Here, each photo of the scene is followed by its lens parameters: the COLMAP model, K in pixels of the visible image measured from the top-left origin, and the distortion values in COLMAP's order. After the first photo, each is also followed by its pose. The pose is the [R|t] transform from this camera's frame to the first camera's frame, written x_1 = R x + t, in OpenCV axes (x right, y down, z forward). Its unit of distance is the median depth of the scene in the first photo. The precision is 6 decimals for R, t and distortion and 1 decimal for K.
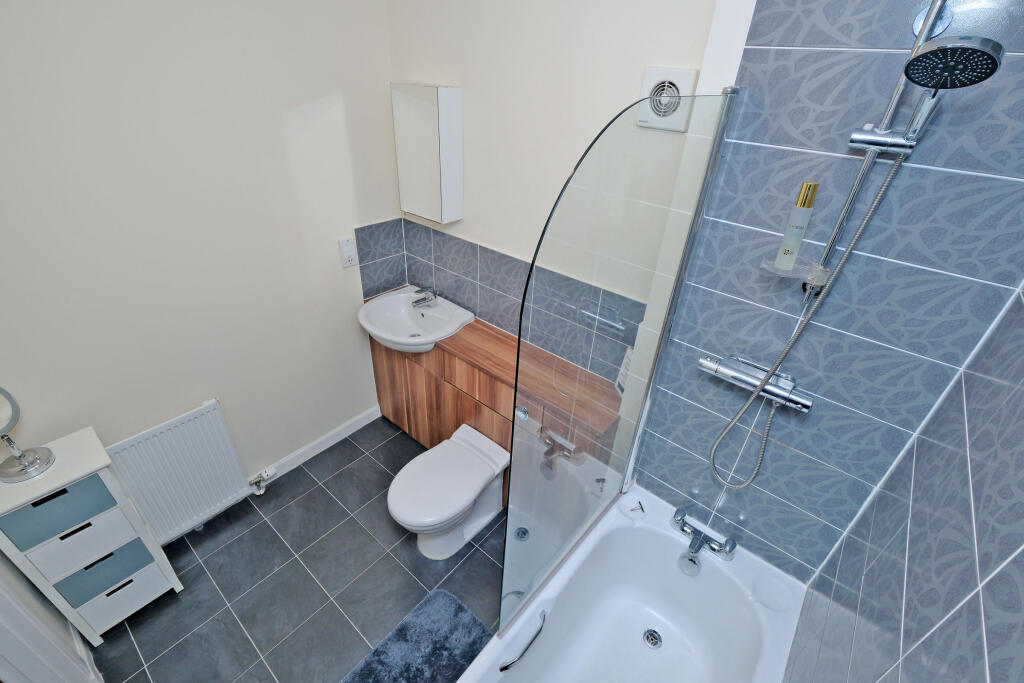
lens RADIAL K [[449.2, 0, 512.0], [0, 449.2, 341.5], [0, 0, 1]] dist [0.003155, 0.000406]
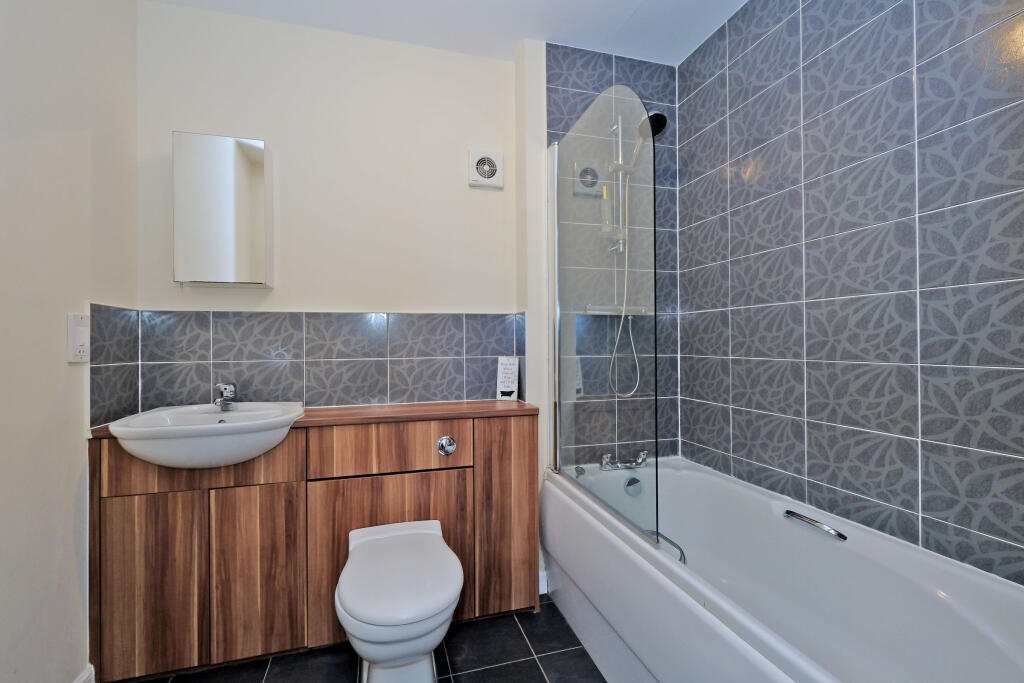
lens RADIAL K [[449.2, 0, 512.0], [0, 449.2, 341.5], [0, 0, 1]] dist [0.003155, 0.000406]
pose [[0.820732, -0.063376, -0.567788, 0.670600], [-0.256034, 0.847639, -0.464709, 0.837979], [0.510731, 0.526775, 0.679458, -0.221995]]
